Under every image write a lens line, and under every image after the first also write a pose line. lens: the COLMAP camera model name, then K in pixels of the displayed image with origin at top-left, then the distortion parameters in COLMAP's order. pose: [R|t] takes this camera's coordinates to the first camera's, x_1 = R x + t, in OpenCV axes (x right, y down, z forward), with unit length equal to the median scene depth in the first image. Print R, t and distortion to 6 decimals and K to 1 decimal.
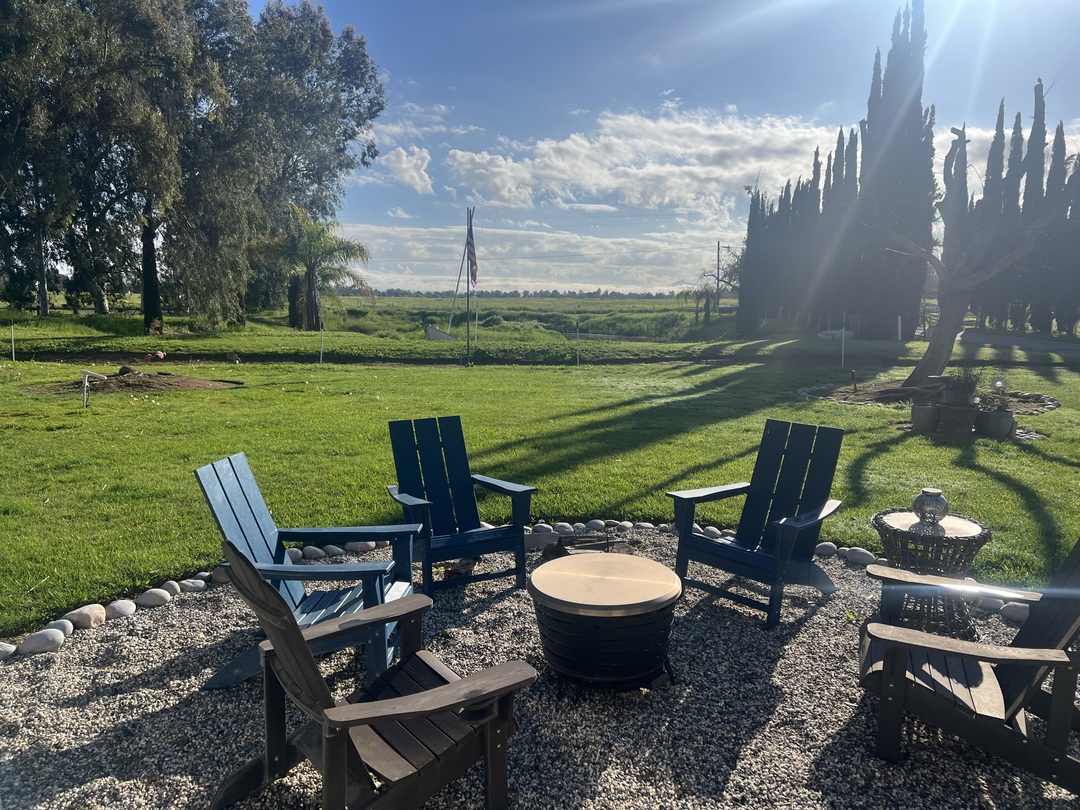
lens RADIAL K [[799.7, 0, 532.6], [0, 799.7, 401.8], [0, 0, 1]] dist [0.063565, -0.055982]
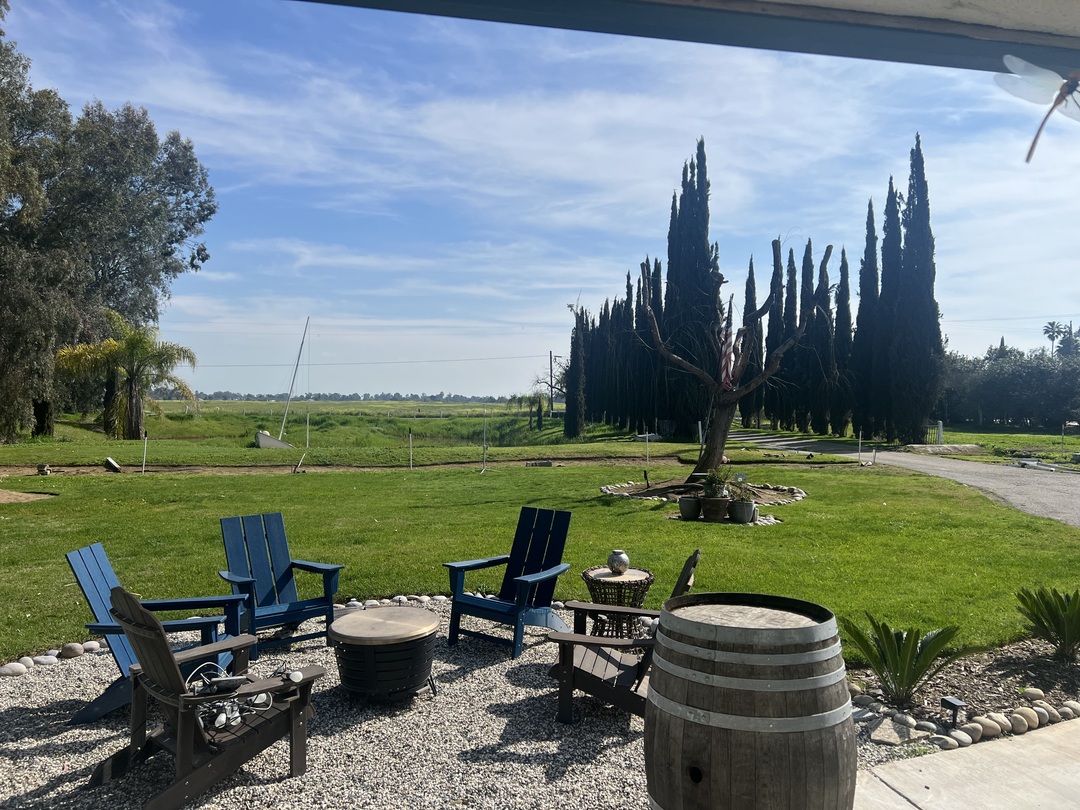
lens RADIAL K [[799.7, 0, 549.9], [0, 799.7, 414.0], [0, 0, 1]] dist [0.063565, -0.055982]
pose [[0.976666, -0.000756, 0.214764, 0.003765], [0.024997, 0.993598, -0.110176, 0.001207], [-0.213306, 0.112973, 0.970432, -0.025959]]
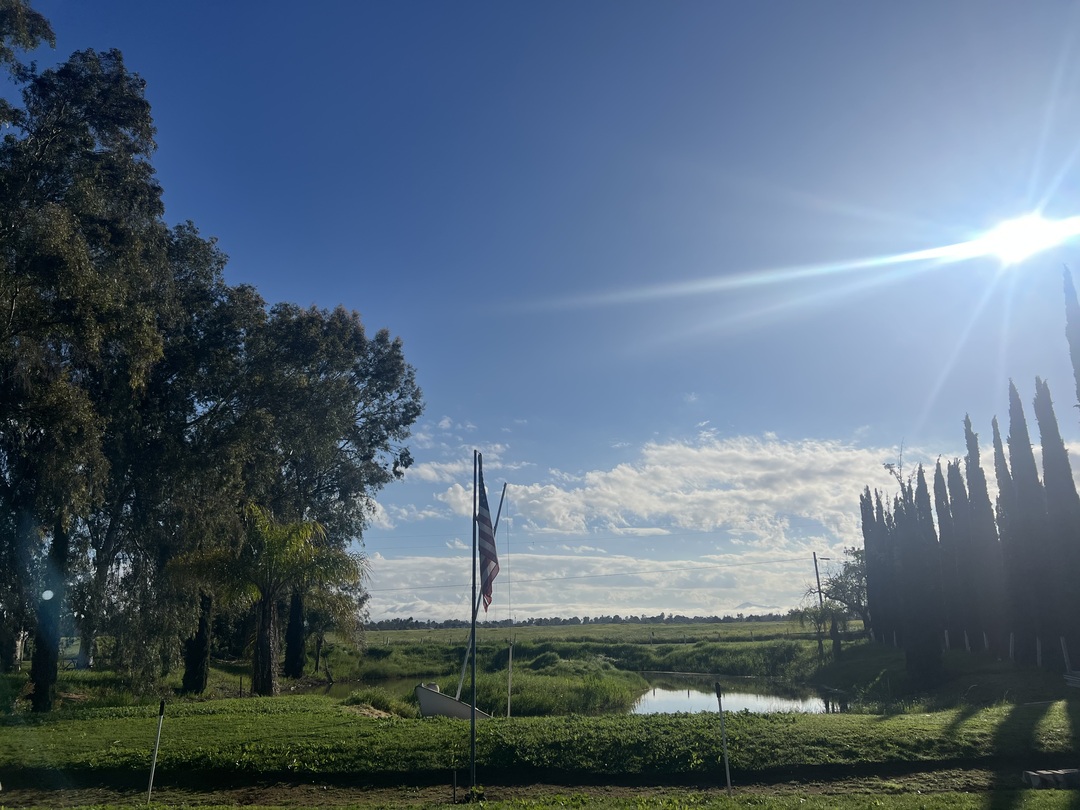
lens RADIAL K [[799.7, 0, 521.4], [0, 799.7, 408.9], [0, 0, 1]] dist [0.063565, -0.055982]
pose [[0.996099, -0.049651, -0.072954, -0.007333], [0.017915, 0.923265, -0.383747, -0.026830], [0.086409, 0.380943, 0.920552, 0.203753]]
